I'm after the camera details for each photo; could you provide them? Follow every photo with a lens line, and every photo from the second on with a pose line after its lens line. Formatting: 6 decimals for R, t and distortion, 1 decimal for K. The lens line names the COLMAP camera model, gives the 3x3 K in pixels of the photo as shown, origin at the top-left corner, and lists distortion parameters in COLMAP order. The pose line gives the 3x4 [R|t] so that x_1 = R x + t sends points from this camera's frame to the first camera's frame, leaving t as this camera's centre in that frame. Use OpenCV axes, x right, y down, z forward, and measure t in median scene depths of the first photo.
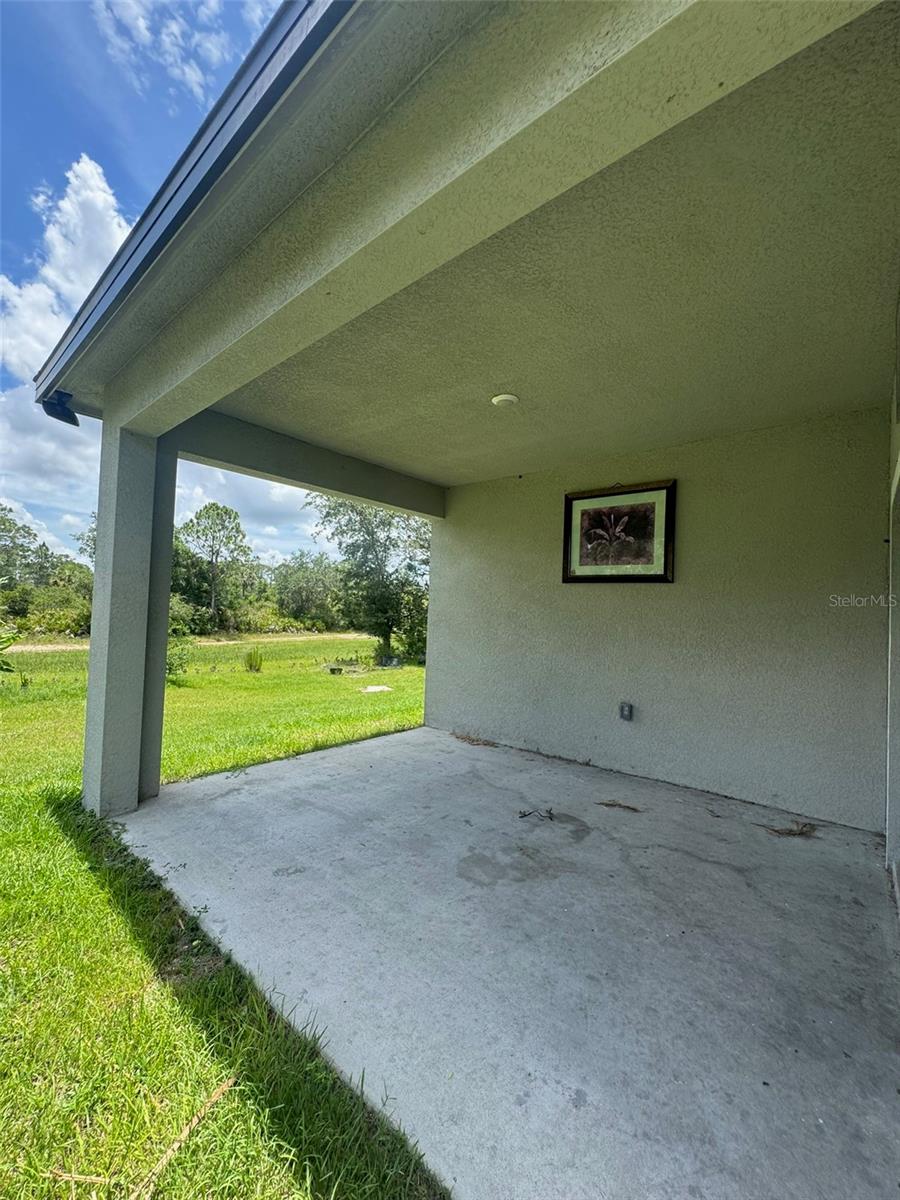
lens RADIAL K [[479.0, 0, 449.4], [0, 479.0, 595.9], [0, 0, 1]] dist [-0.009058, 0.001703]
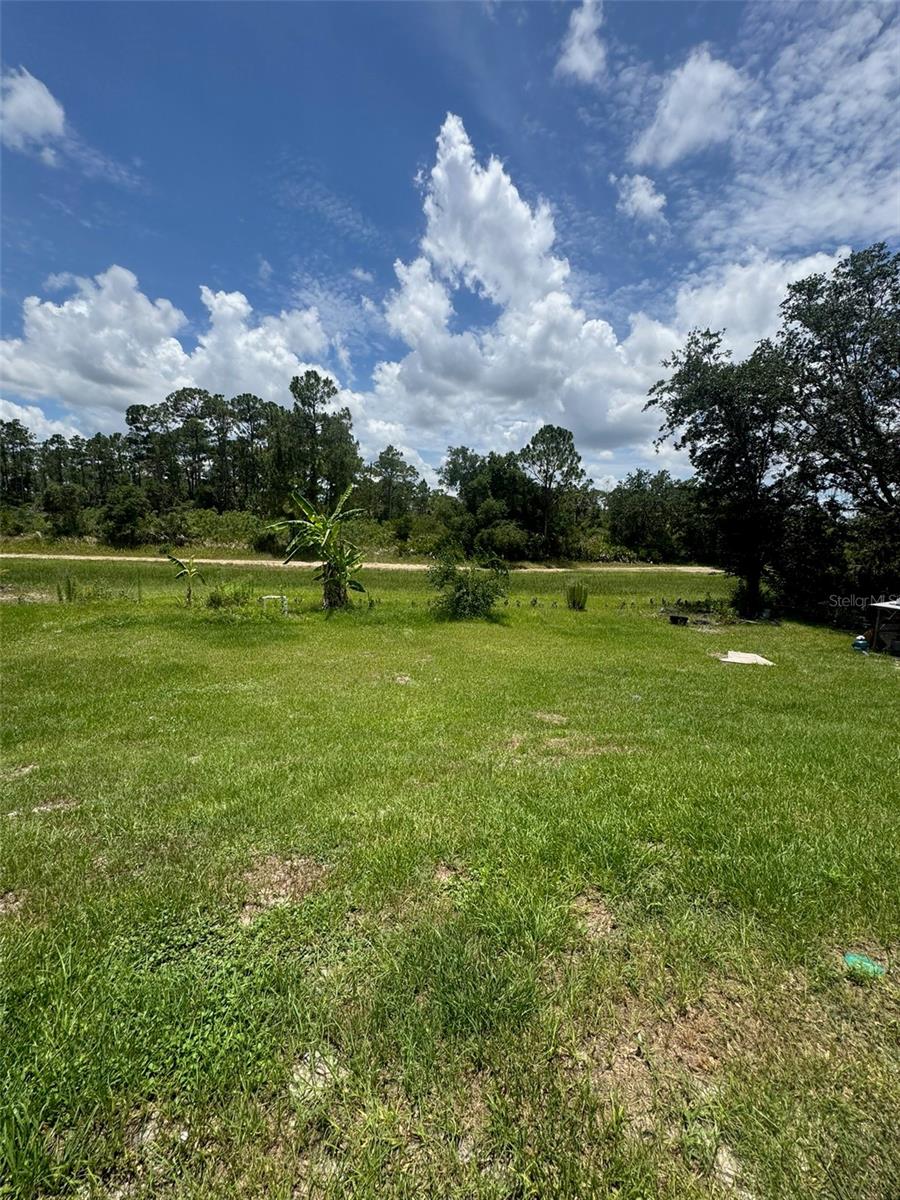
lens RADIAL K [[479.0, 0, 449.4], [0, 479.0, 595.9], [0, 0, 1]] dist [-0.009058, 0.001703]
pose [[0.785557, 0.087462, -0.612577, -0.071730], [0.007052, 0.988631, 0.150197, 0.002013], [0.618749, -0.122308, 0.776009, 0.220249]]
